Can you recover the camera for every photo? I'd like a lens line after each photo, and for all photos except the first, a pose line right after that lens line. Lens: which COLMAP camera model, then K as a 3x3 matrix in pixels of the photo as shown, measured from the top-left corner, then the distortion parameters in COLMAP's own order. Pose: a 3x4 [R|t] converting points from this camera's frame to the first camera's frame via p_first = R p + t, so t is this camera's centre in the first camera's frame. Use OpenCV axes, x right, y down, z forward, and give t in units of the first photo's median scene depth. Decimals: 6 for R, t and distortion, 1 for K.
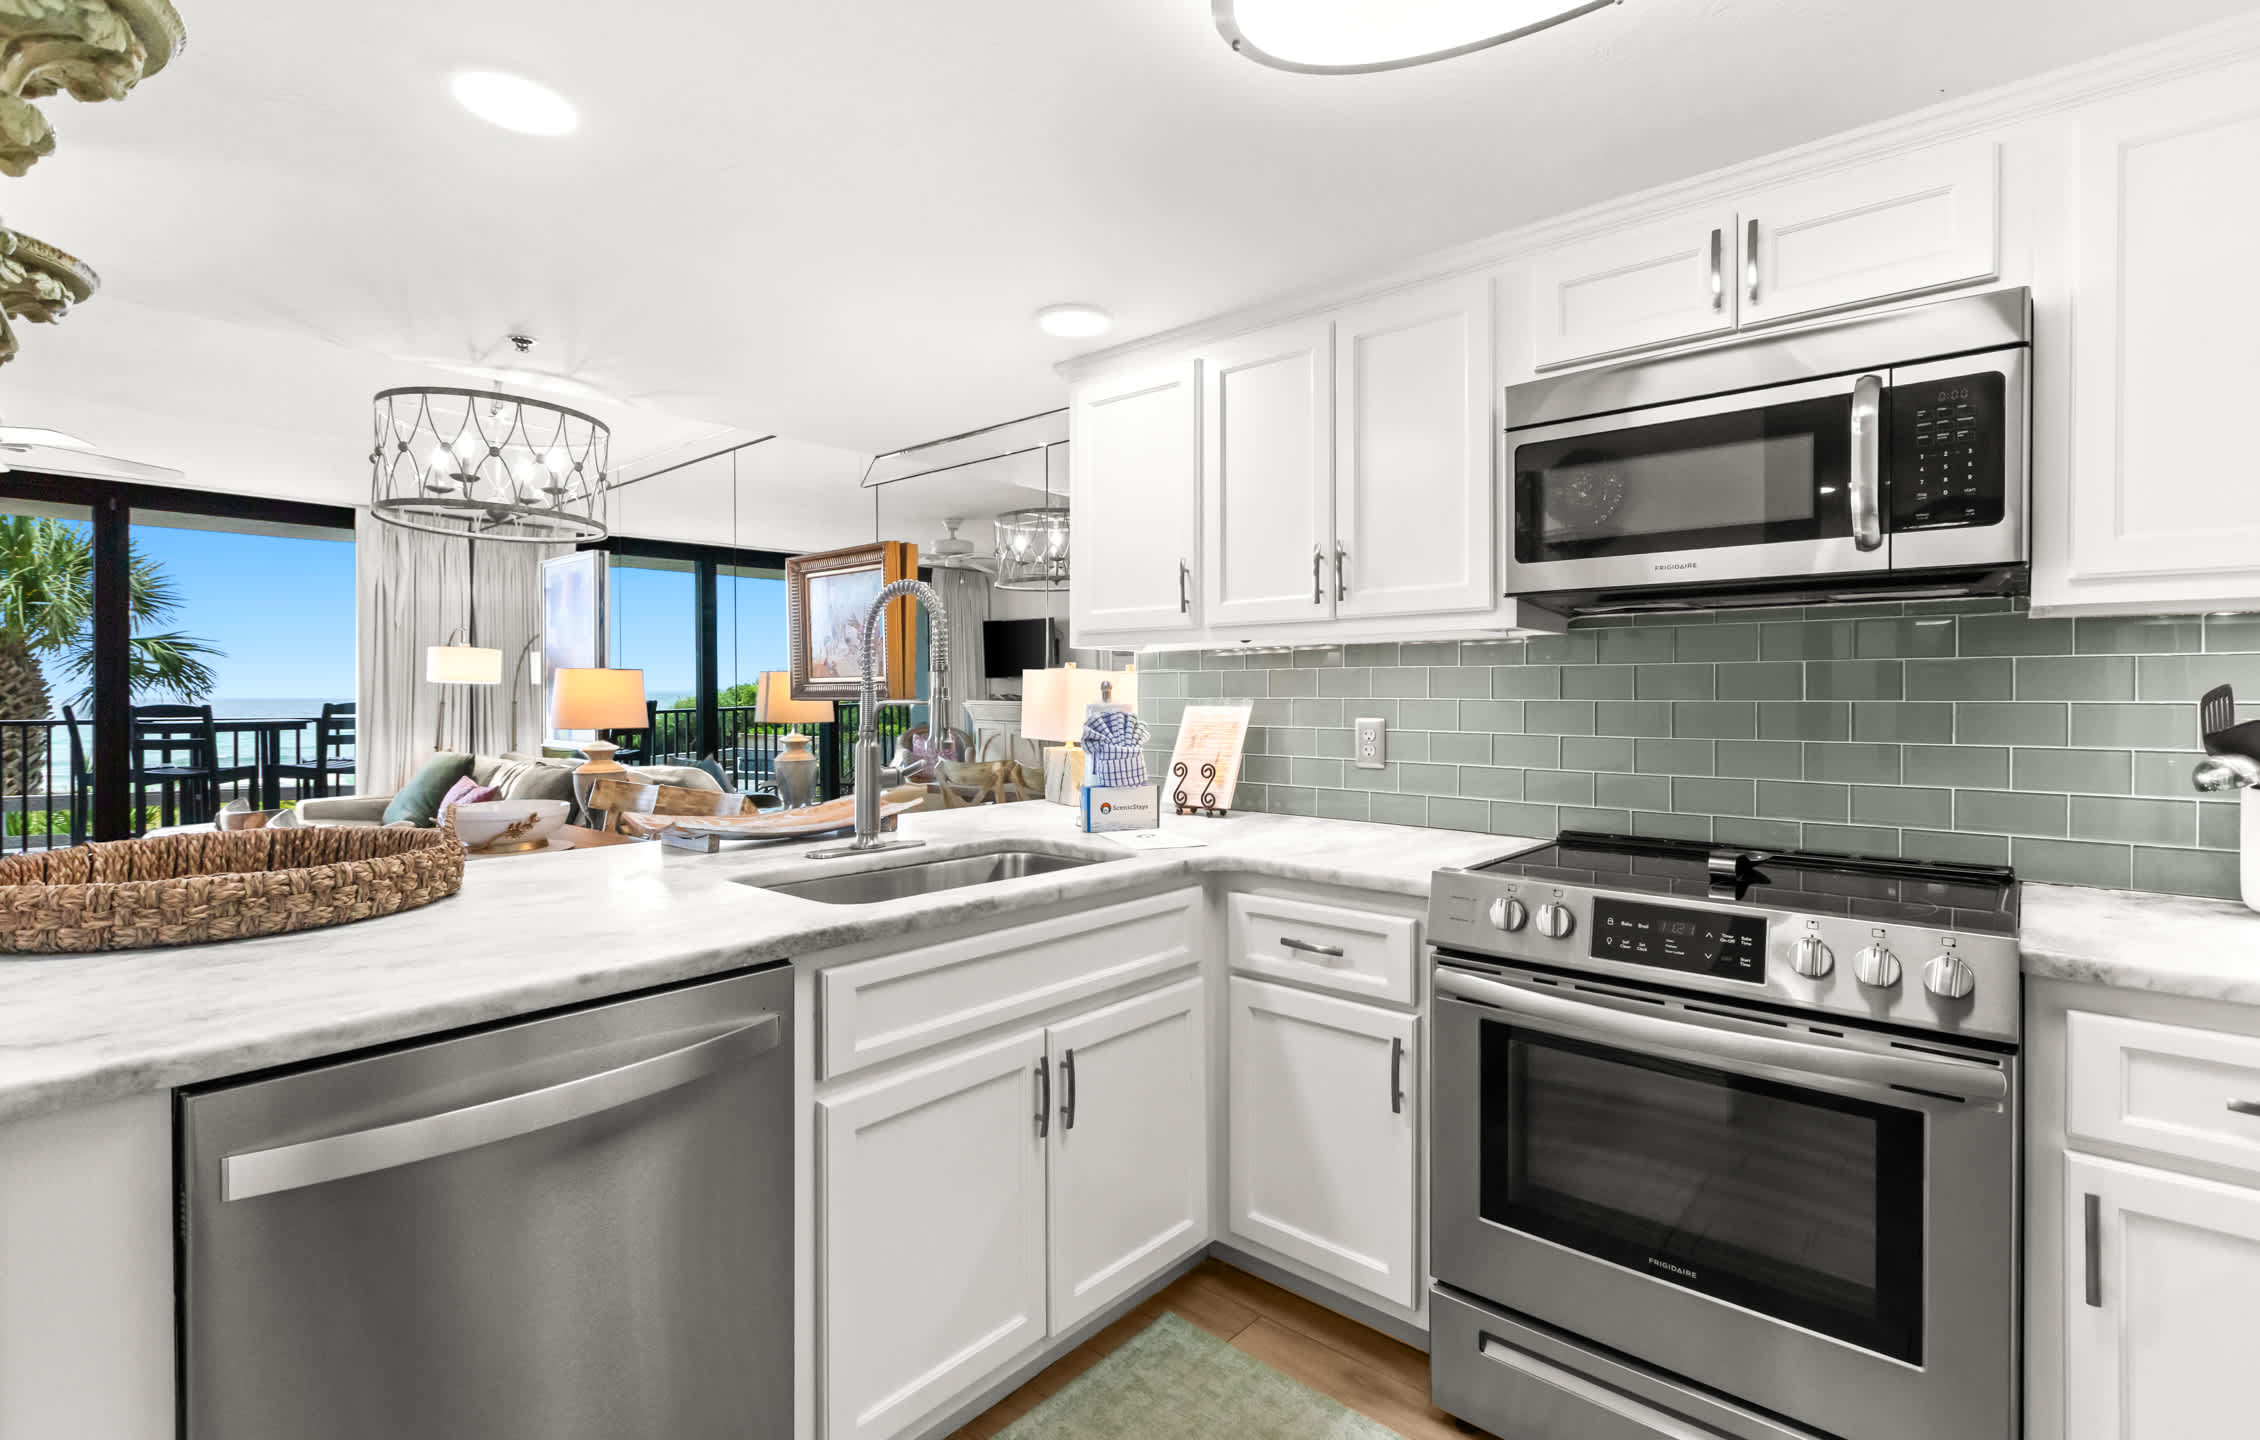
lens RADIAL K [[1034.3, 0, 1127.4], [0, 1034.3, 693.2], [0, 0, 1]] dist [0.009780, 0.000310]
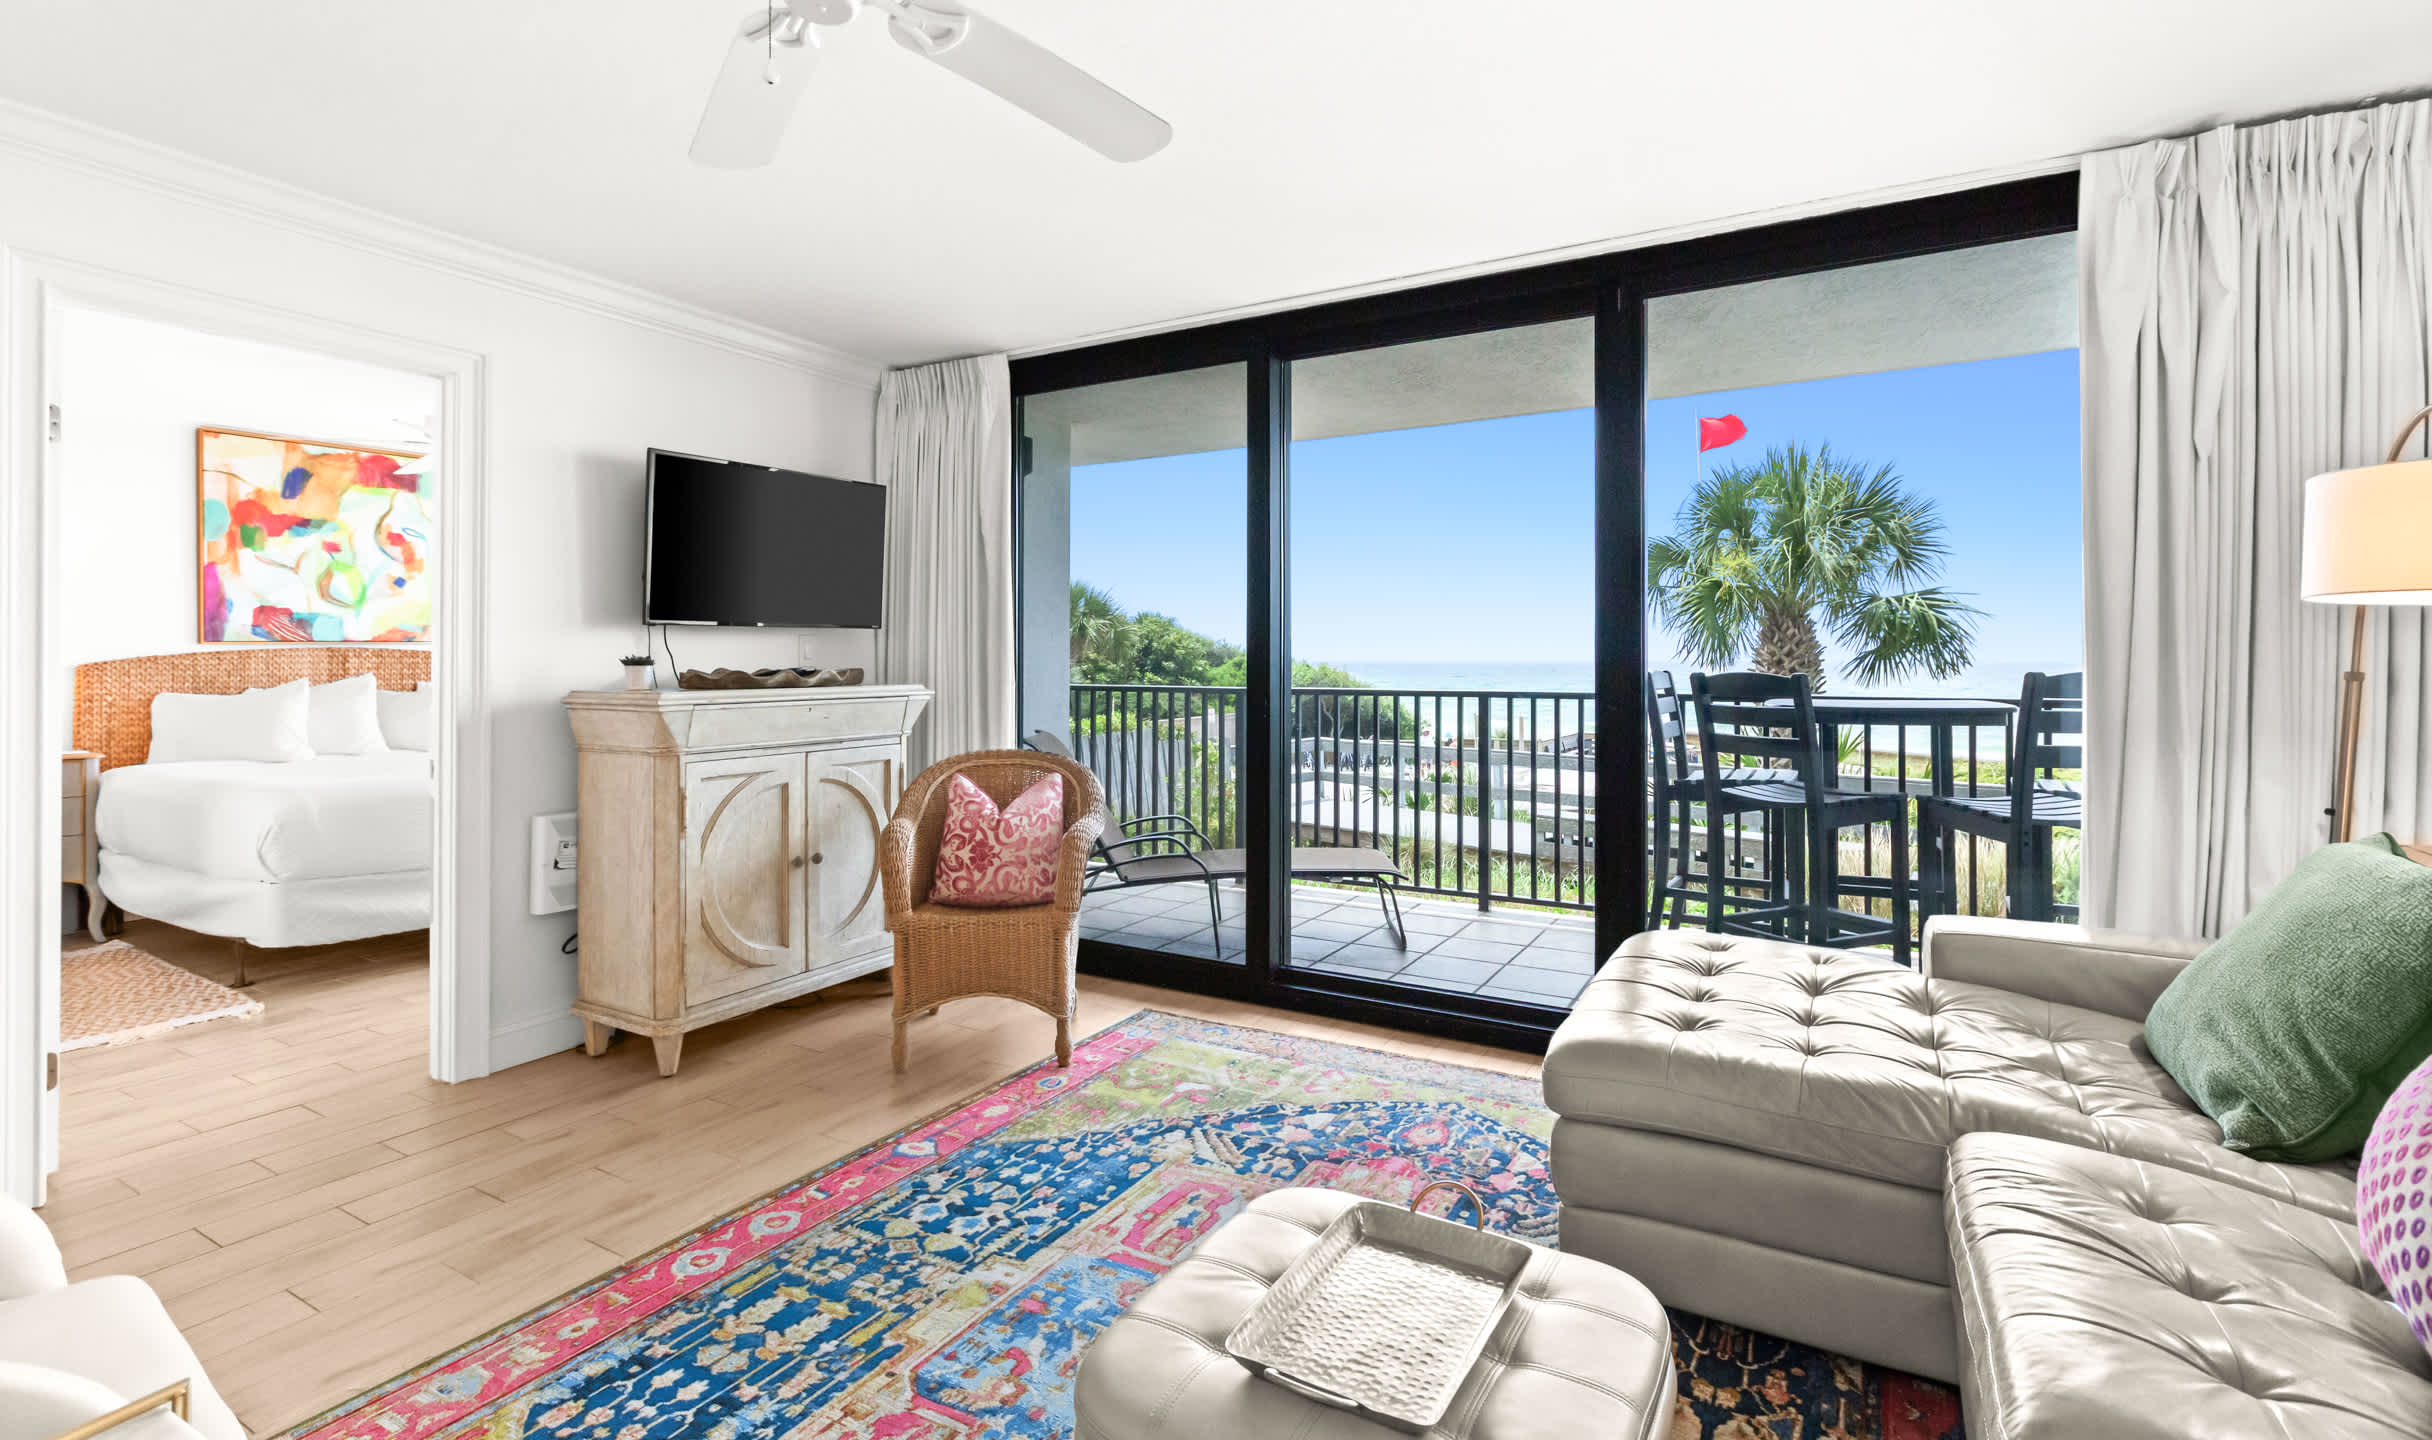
lens RADIAL K [[1095.9, 0, 1208.4], [0, 1095.9, 644.5], [0, 0, 1]] dist [-0.000115, -0.000056]
pose [[0.195406, -0.013357, -0.980632, -1.535894], [0.004145, 0.999910, -0.012794, 0.006277], [0.980714, -0.001564, 0.195443, 2.272296]]
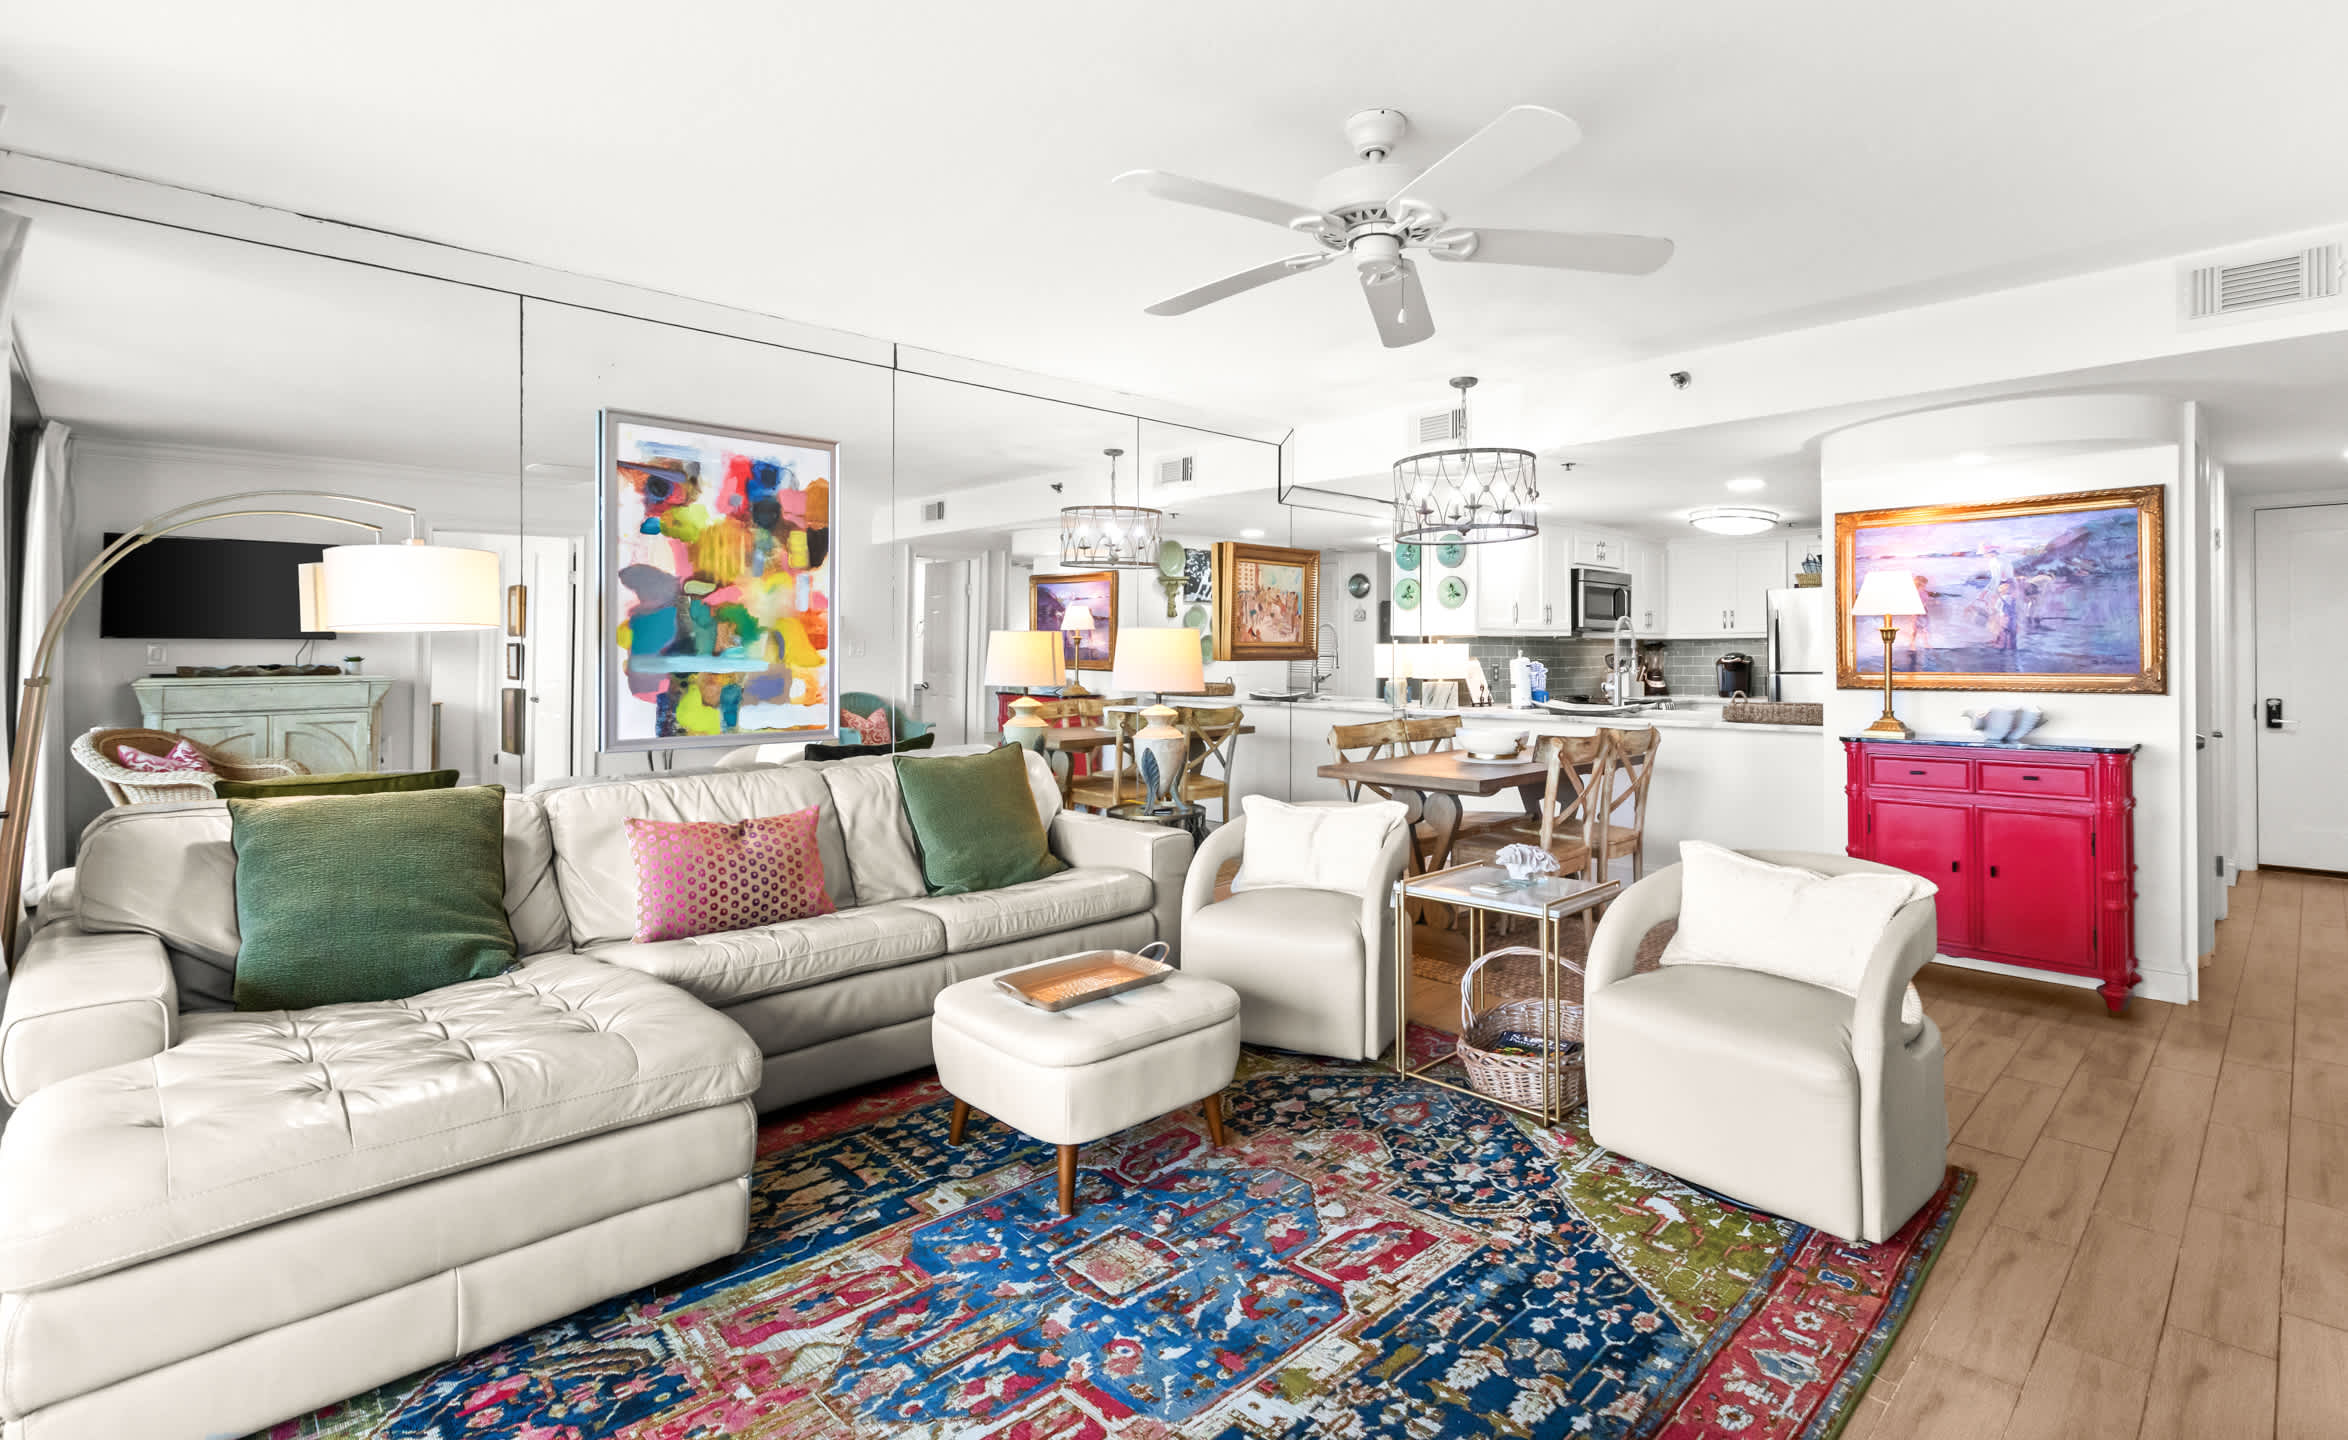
lens RADIAL K [[1093.6, 0, 1215.6], [0, 1093.6, 645.9], [0, 0, 1]] dist [0.003940, 0.000361]
pose [[0.061750, 0.007345, 0.998065, -3.849646], [-0.000885, 0.999973, -0.007304, -0.003258], [-0.998091, -0.000432, 0.061755, 2.264750]]
